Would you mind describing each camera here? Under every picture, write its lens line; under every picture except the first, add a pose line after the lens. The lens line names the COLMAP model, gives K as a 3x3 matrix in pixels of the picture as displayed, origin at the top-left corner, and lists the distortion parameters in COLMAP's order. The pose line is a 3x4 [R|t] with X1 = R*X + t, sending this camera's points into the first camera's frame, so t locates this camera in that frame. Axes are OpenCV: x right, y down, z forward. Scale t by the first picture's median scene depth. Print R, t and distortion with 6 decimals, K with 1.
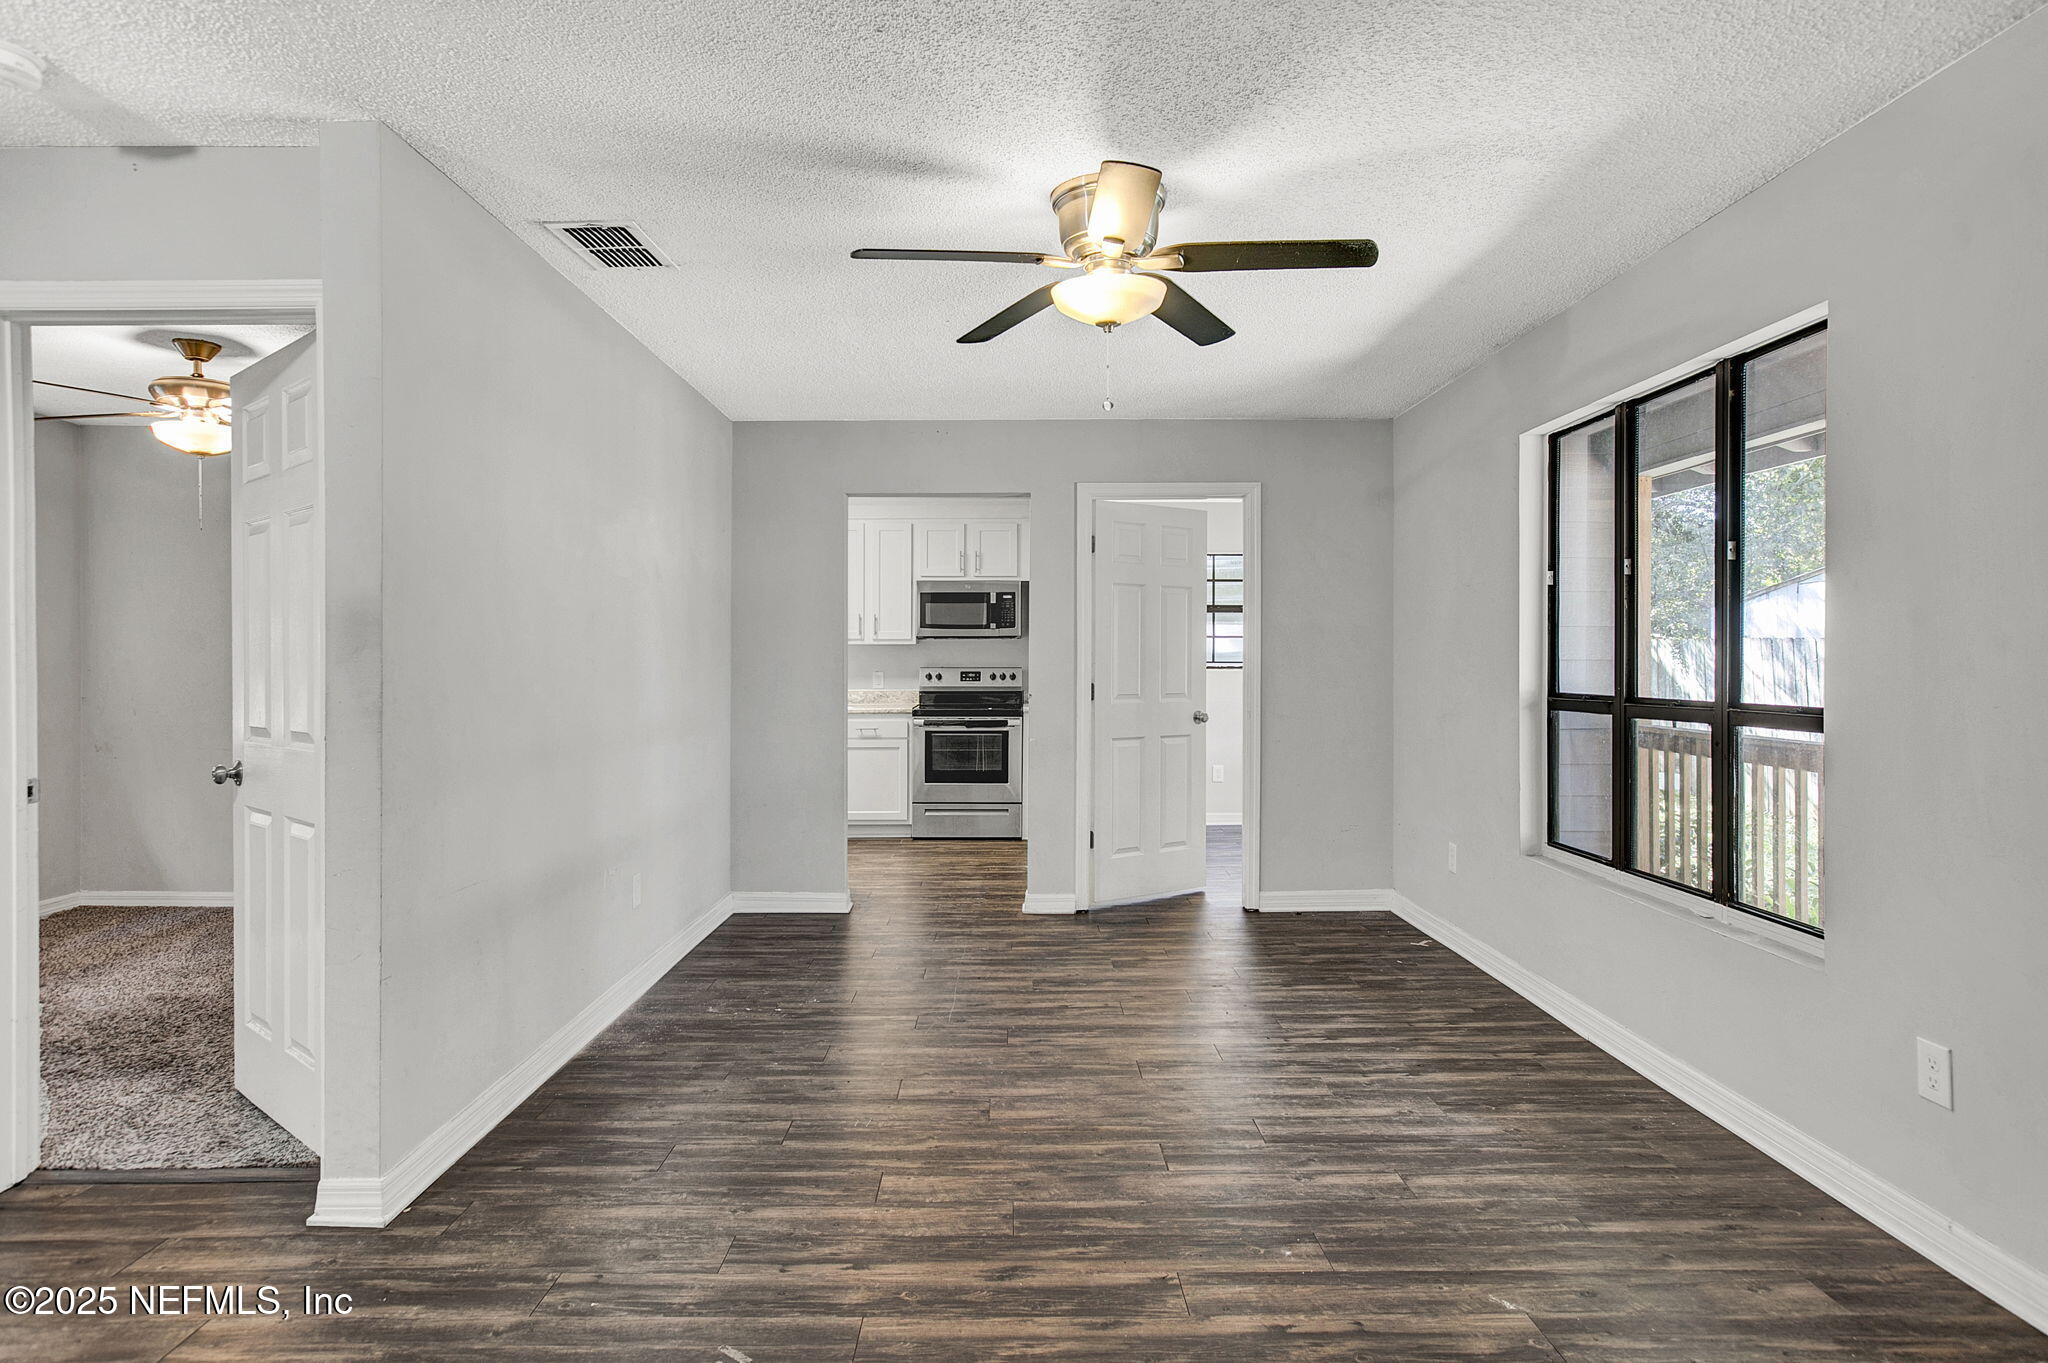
lens RADIAL K [[1124.1, 0, 1023.9], [0, 1124.1, 650.4], [0, 0, 1]] dist [-0.011113, 0.005798]
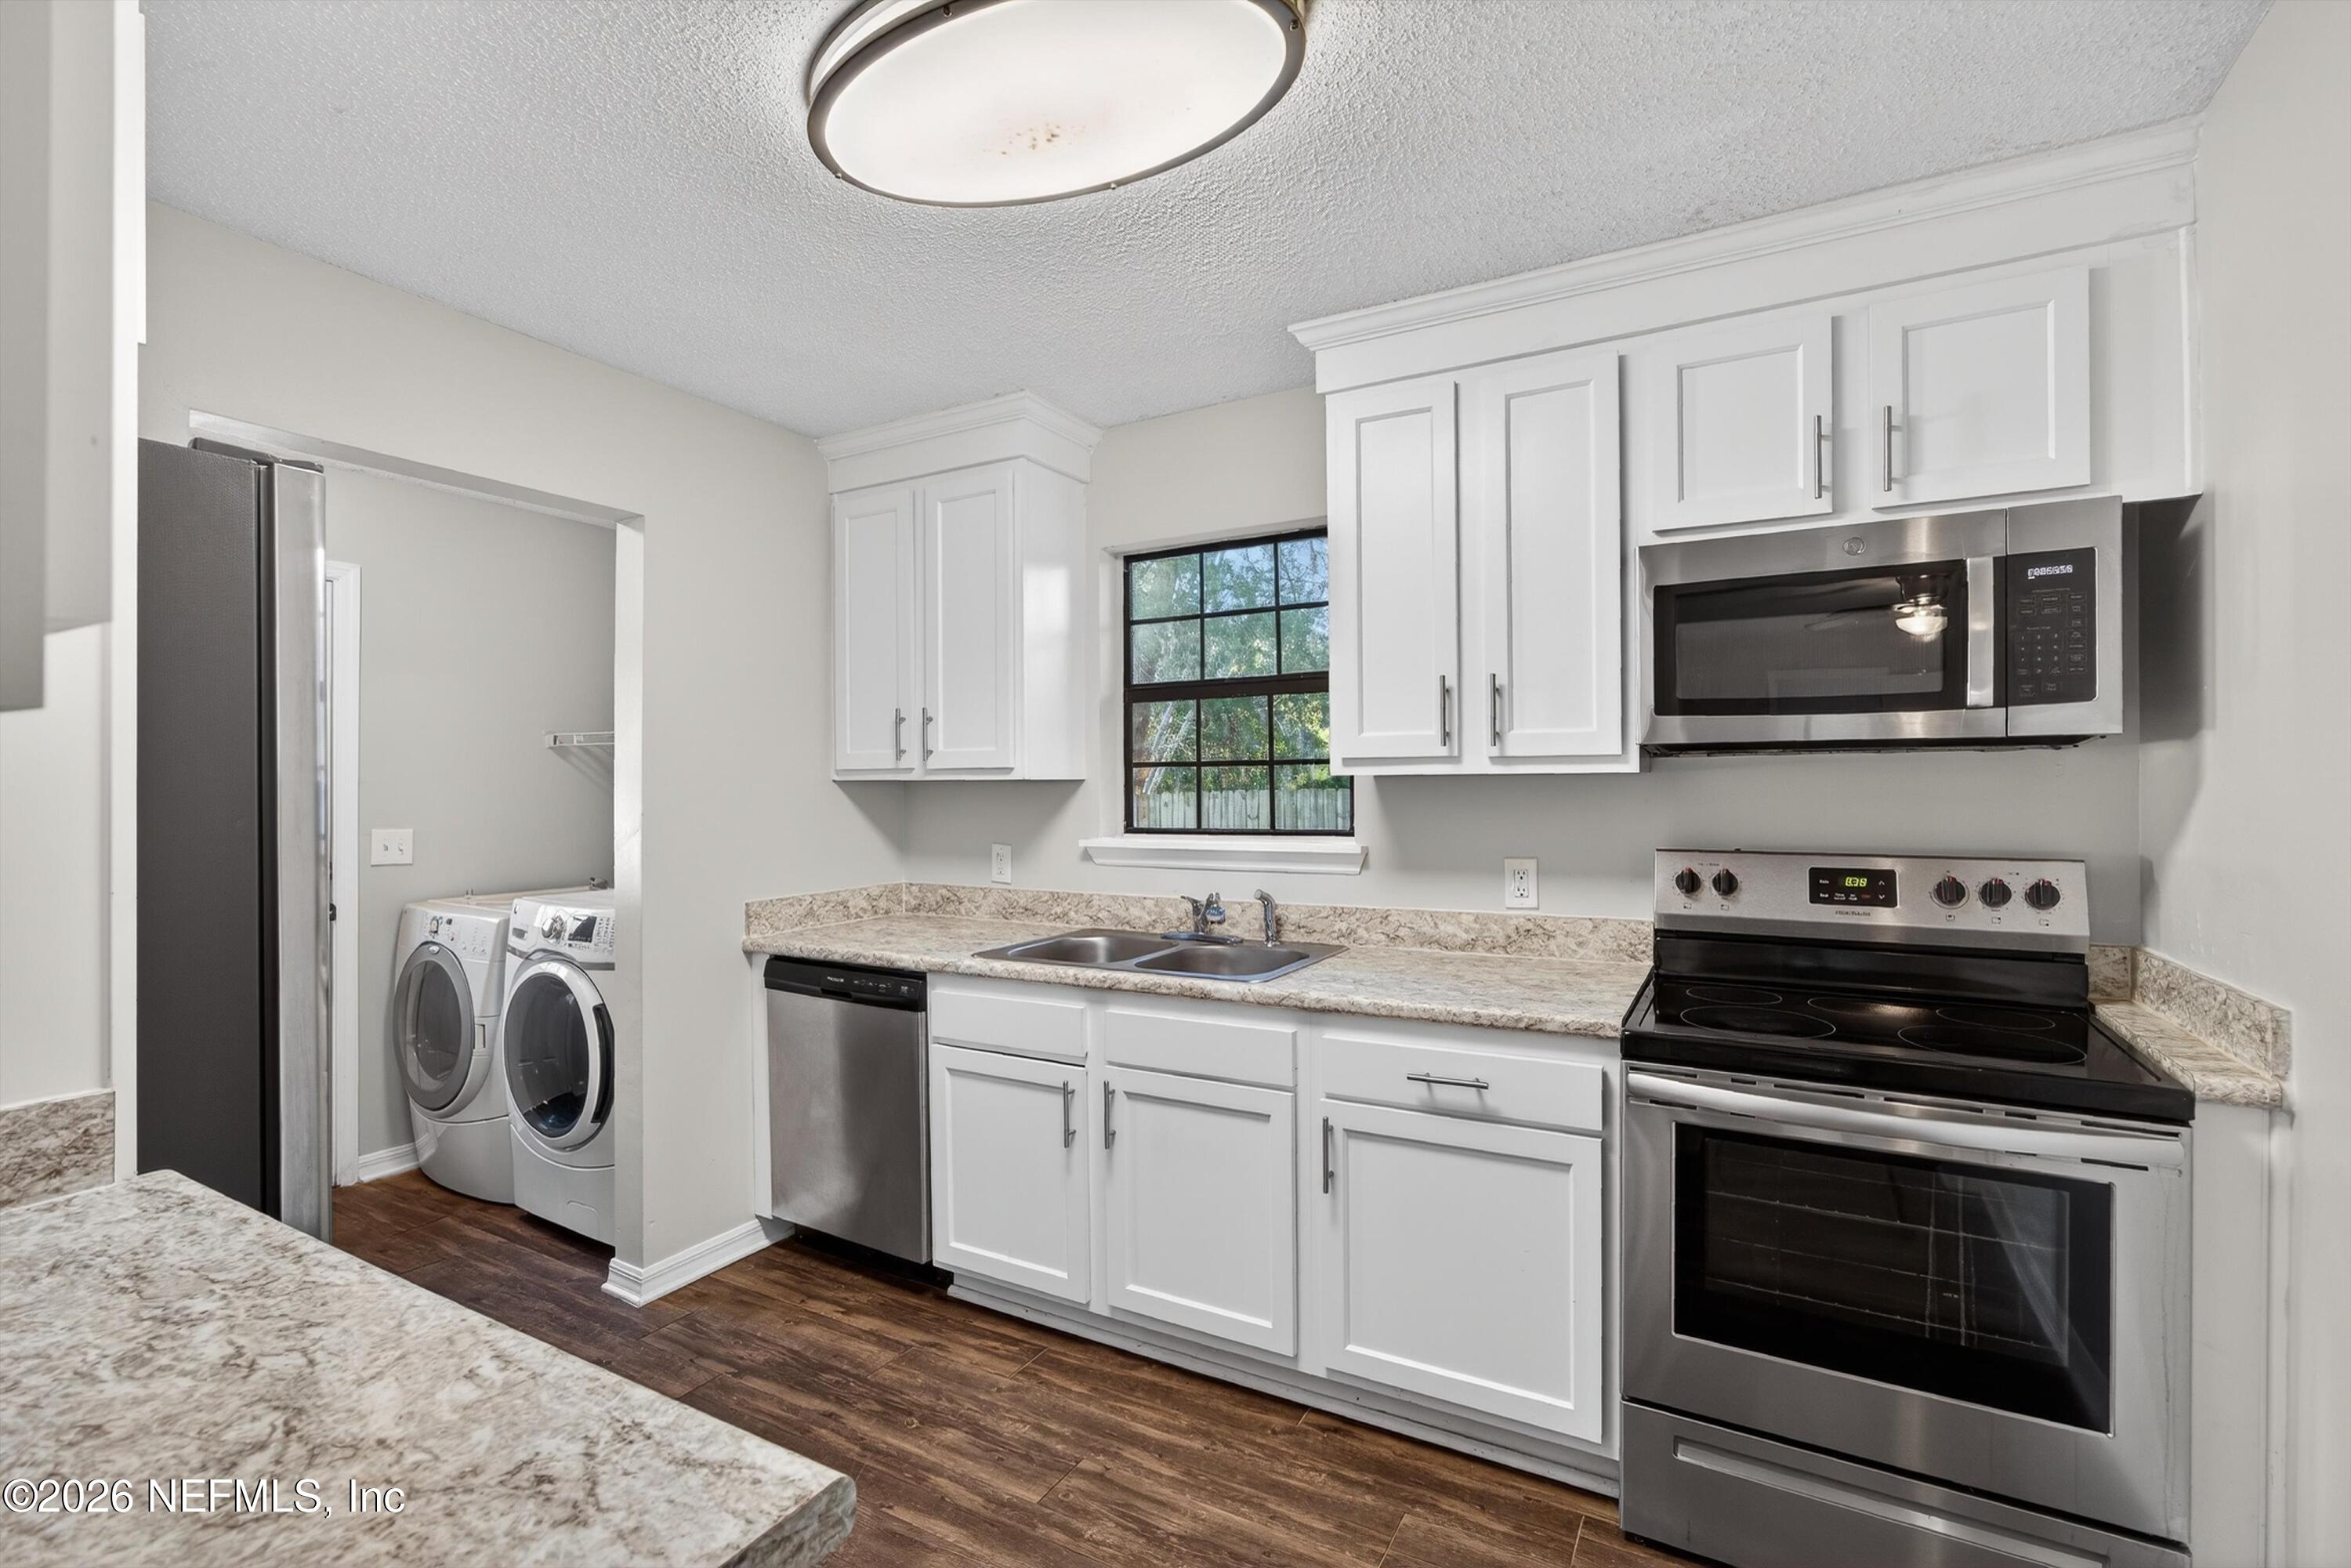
lens RADIAL K [[1054.9, 0, 1202.3], [0, 1054.9, 778.2], [0, 0, 1]] dist [-0.015070, 0.009152]
pose [[0.875728, -0.003744, -0.482790, -0.131218], [0.005044, 0.999986, 0.001394, -0.010120], [0.482779, -0.003656, 0.875735, 1.454648]]
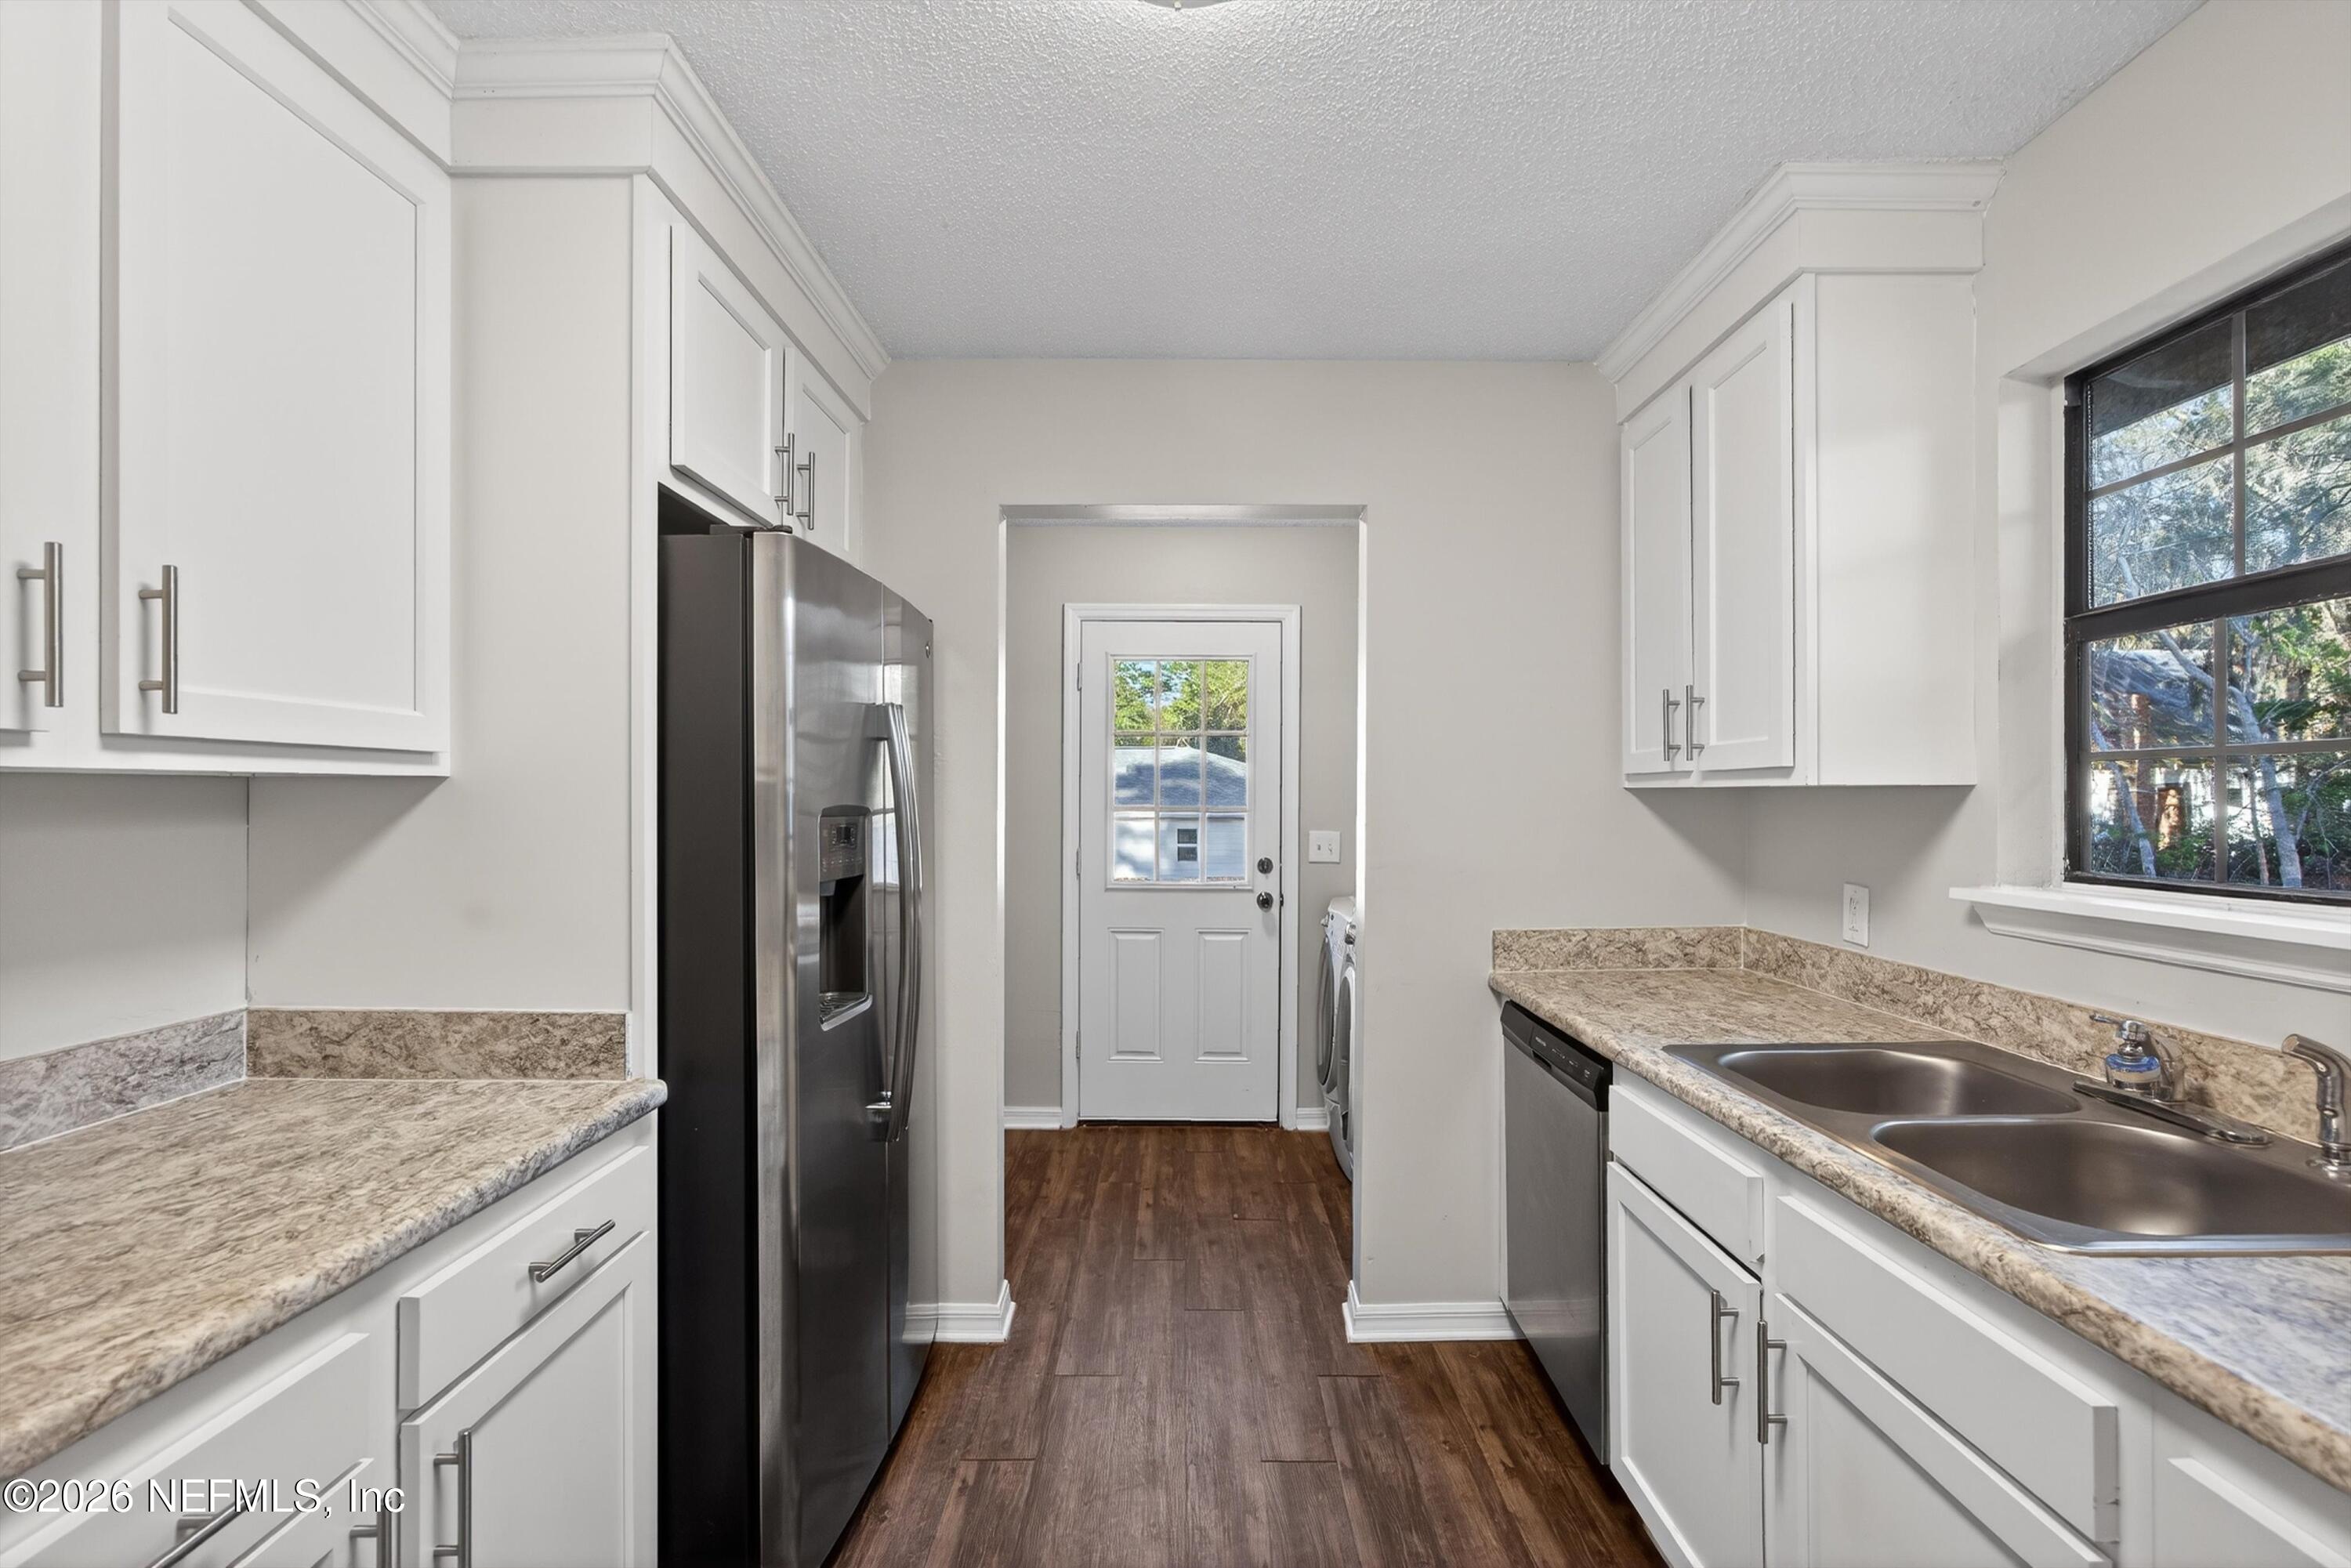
lens RADIAL K [[1054.9, 0, 1194.8], [0, 1054.9, 791.3], [0, 0, 1]] dist [-0.015070, 0.009152]
pose [[0.001817, -0.002547, -0.999995, -0.134070], [0.008240, 0.999963, -0.002532, -0.006348], [0.999964, -0.008236, 0.001838, 1.834884]]
